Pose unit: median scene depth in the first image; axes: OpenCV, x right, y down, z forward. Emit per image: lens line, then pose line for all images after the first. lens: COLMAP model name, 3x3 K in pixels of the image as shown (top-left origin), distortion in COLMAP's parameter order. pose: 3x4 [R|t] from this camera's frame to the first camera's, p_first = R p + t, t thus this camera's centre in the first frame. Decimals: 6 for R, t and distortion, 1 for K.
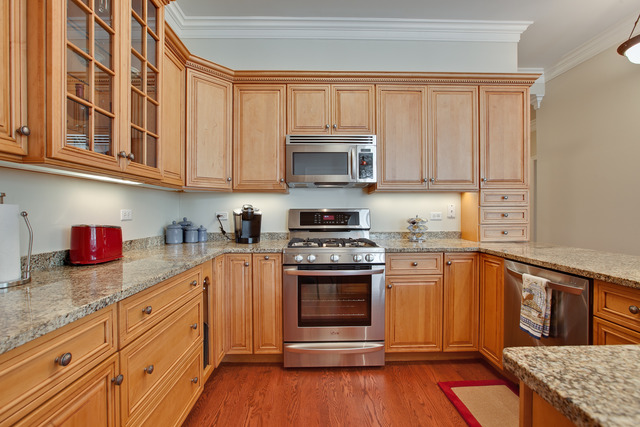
lens RADIAL K [[292.6, 0, 320.2], [0, 292.6, 215.9], [0, 0, 1]] dist [-0.016094, 0.003862]
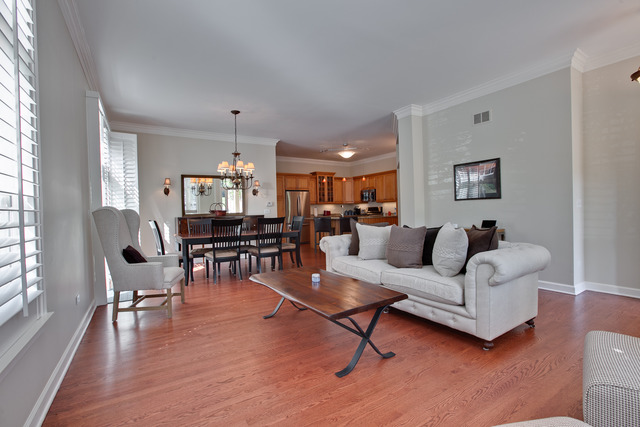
lens RADIAL K [[292.6, 0, 319.5], [0, 292.6, 212.8], [0, 0, 1]] dist [-0.016094, 0.003862]
pose [[0.516128, -0.002429, -0.856508, 3.224275], [0.012370, 0.999913, 0.004618, 0.029000], [0.856422, -0.012979, 0.516113, -1.742636]]
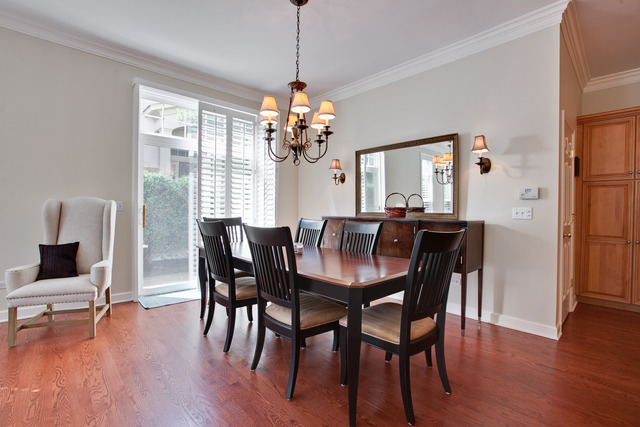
lens RADIAL K [[292.6, 0, 320.7], [0, 292.6, 211.5], [0, 0, 1]] dist [-0.016094, 0.003862]
pose [[-0.745429, -0.003125, -0.666577, 1.692077], [-0.022692, 0.999528, 0.020689, 0.011559], [0.666198, 0.030548, -0.745149, -0.320089]]
